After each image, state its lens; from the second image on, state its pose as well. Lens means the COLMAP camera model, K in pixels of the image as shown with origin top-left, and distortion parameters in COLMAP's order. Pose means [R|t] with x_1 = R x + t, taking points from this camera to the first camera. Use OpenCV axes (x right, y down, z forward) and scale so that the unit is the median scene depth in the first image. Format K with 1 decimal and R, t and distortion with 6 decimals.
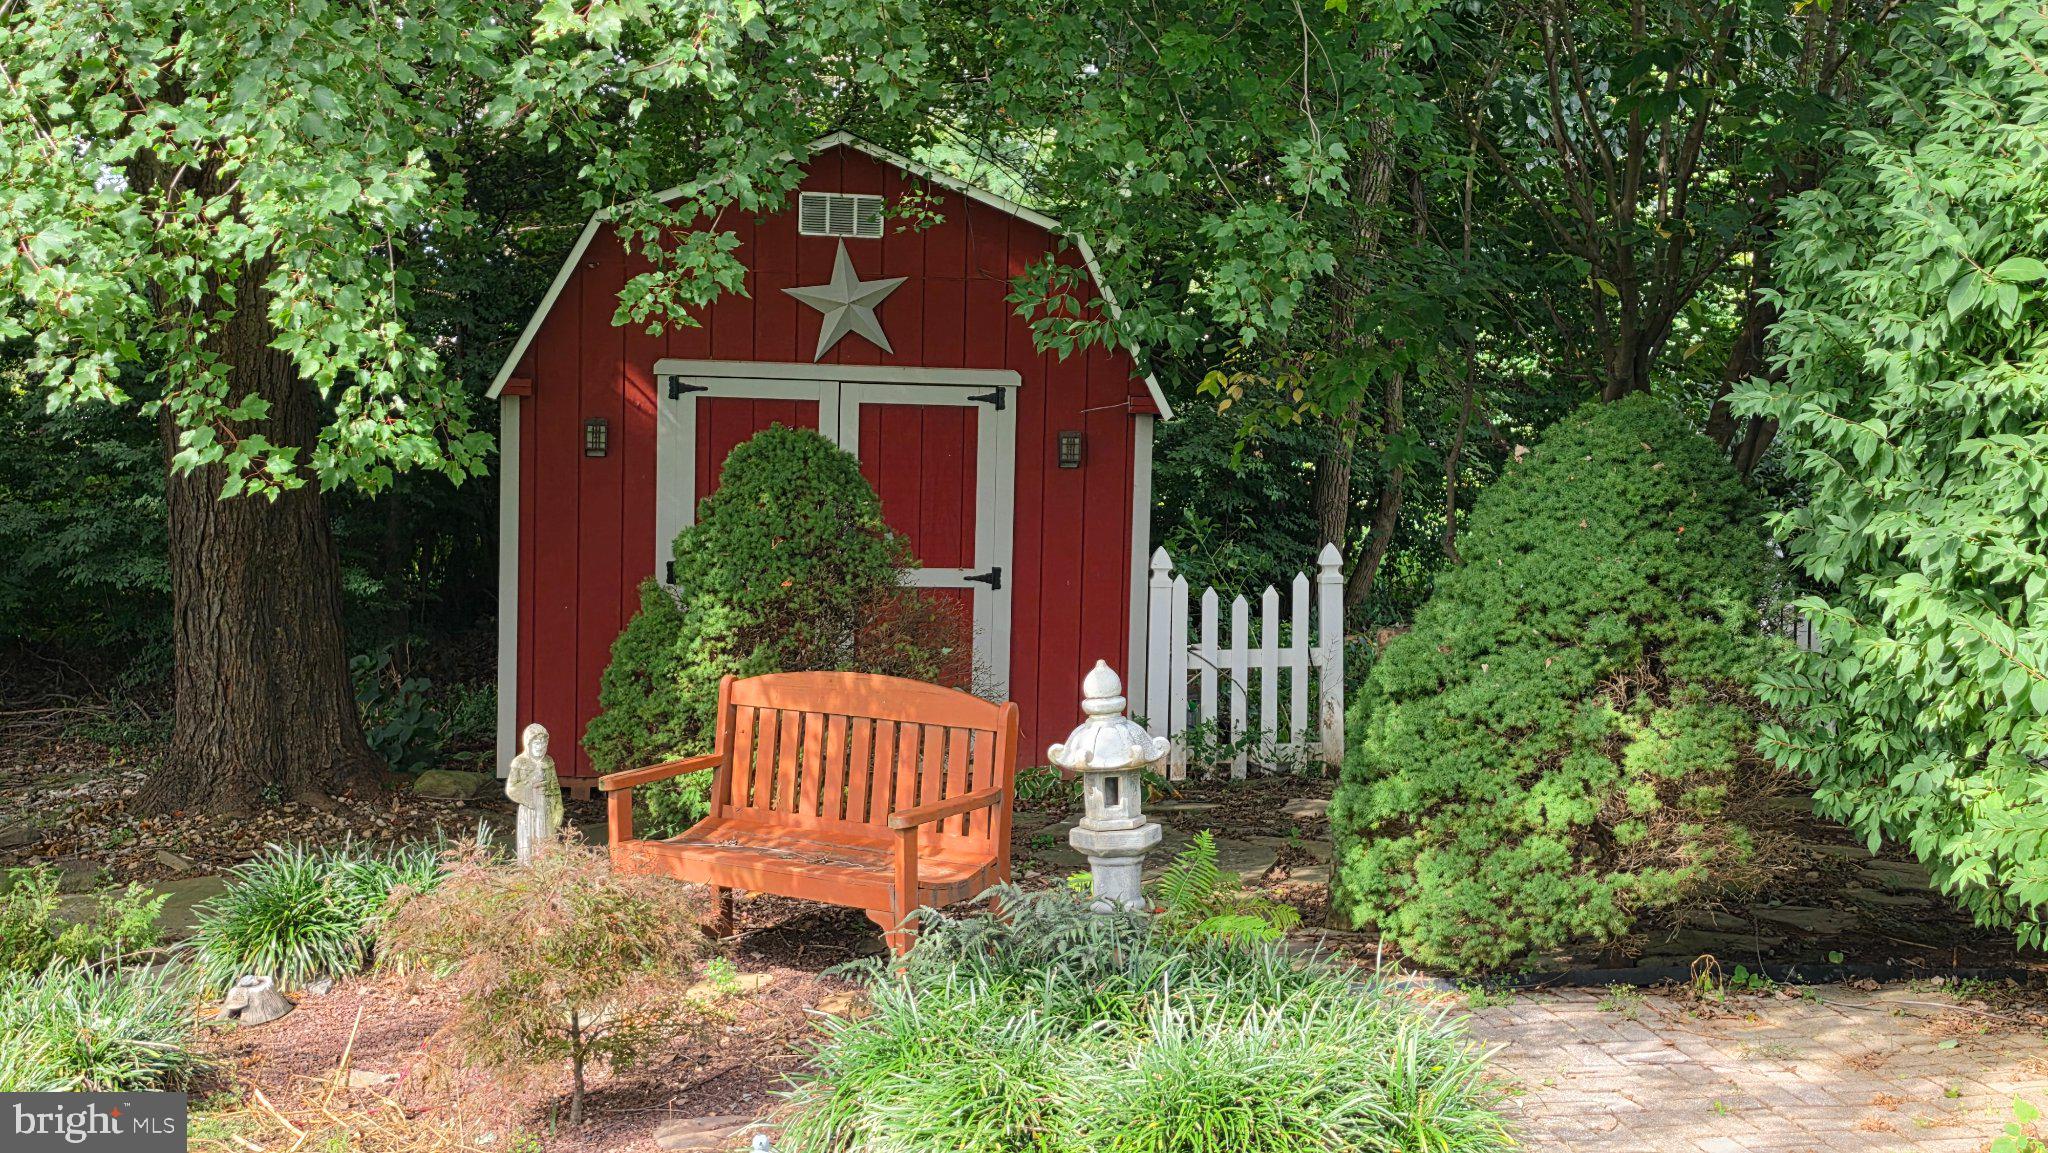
lens RADIAL K [[2561.0, 0, 1024.0], [0, 2561.0, 576.5], [0, 0, 1]] dist [0.107695, 0.001851]
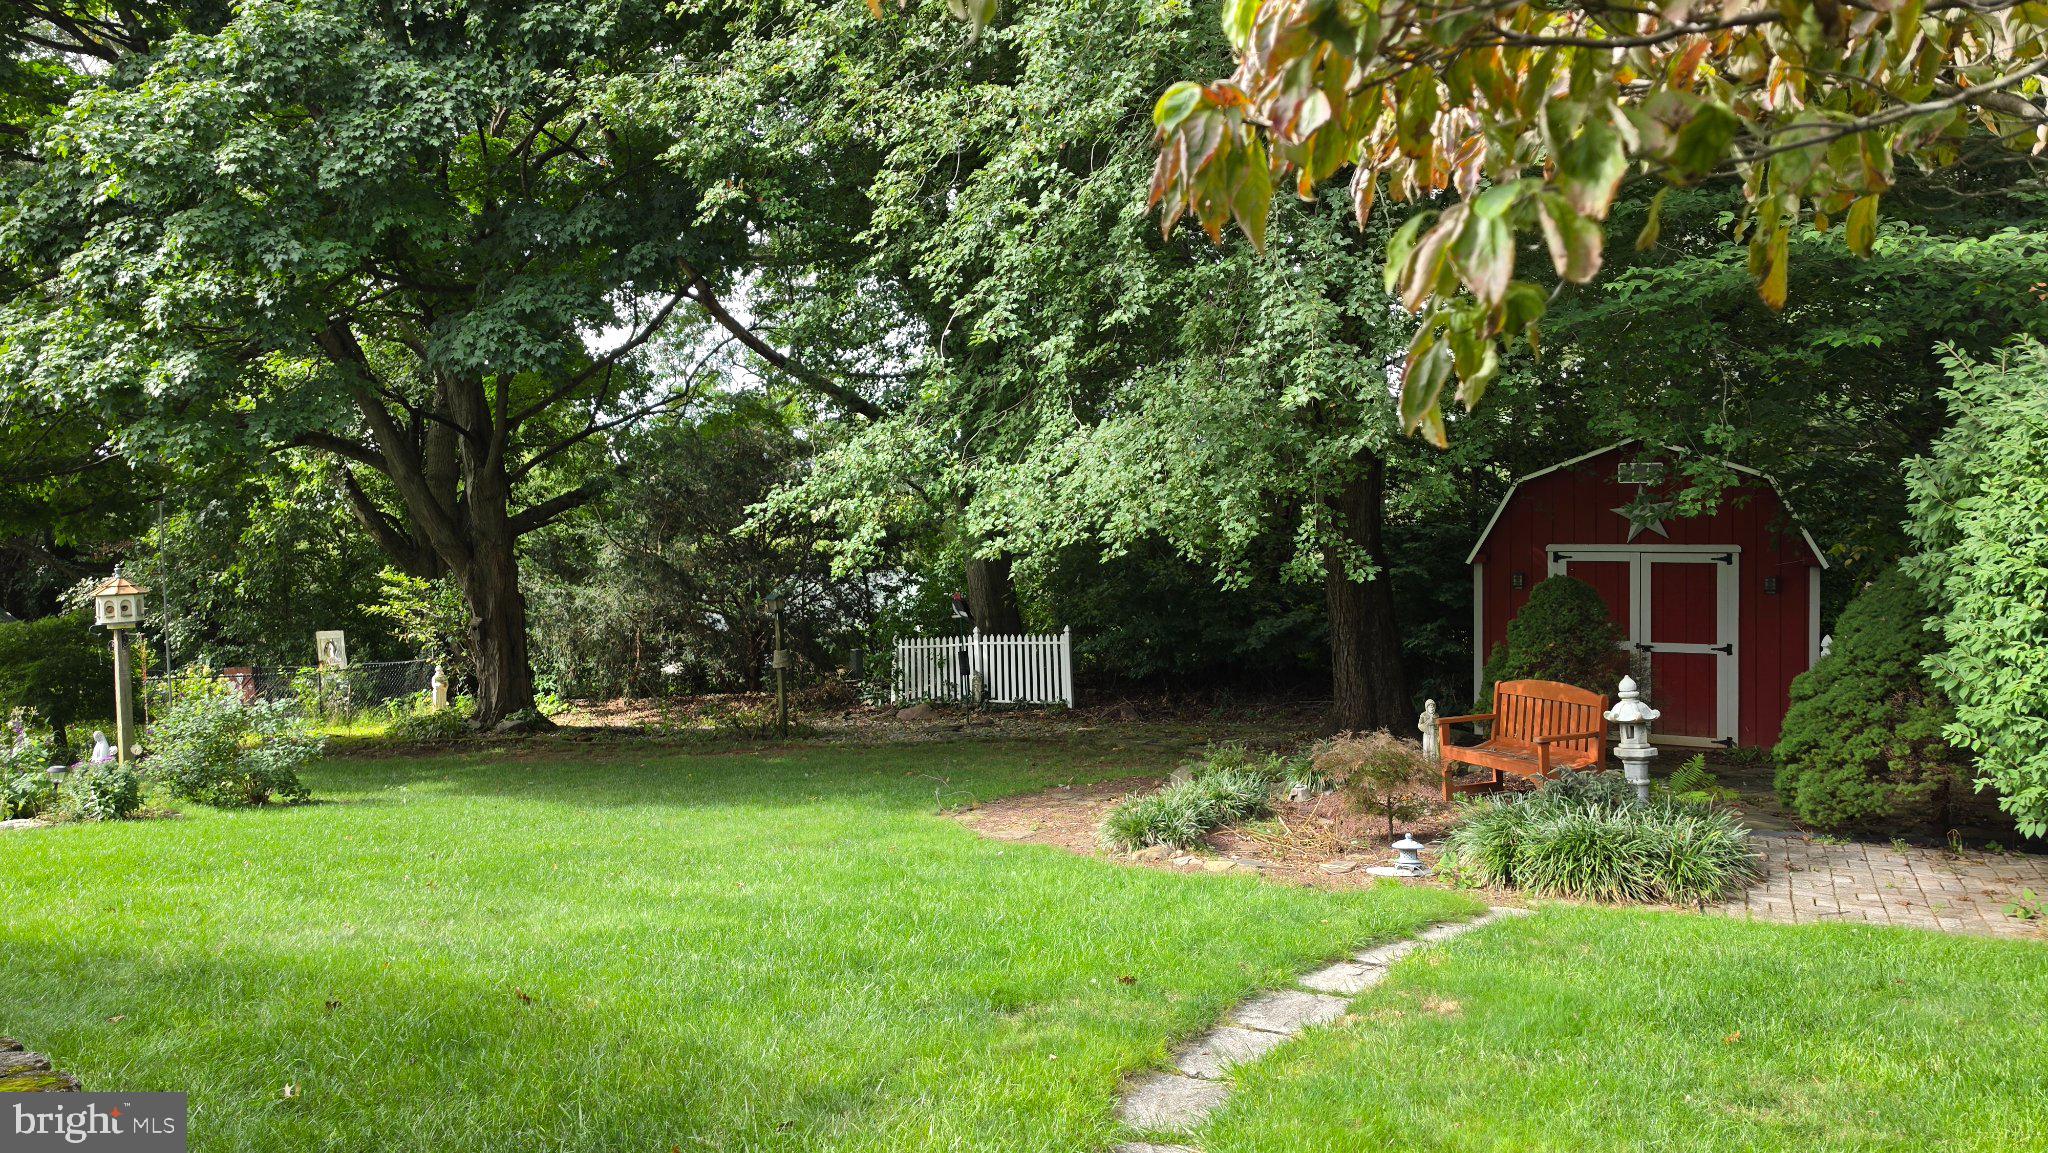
lens RADIAL K [[1385.4, 0, 1024.0], [0, 1385.4, 576.5], [0, 0, 1]] dist [-0.000149, -0.000117]
pose [[0.809825, -0.011668, -0.586555, 0.290593], [-0.021563, 0.998535, -0.049634, 0.015295], [0.586275, 0.052842, 0.808387, -0.309317]]
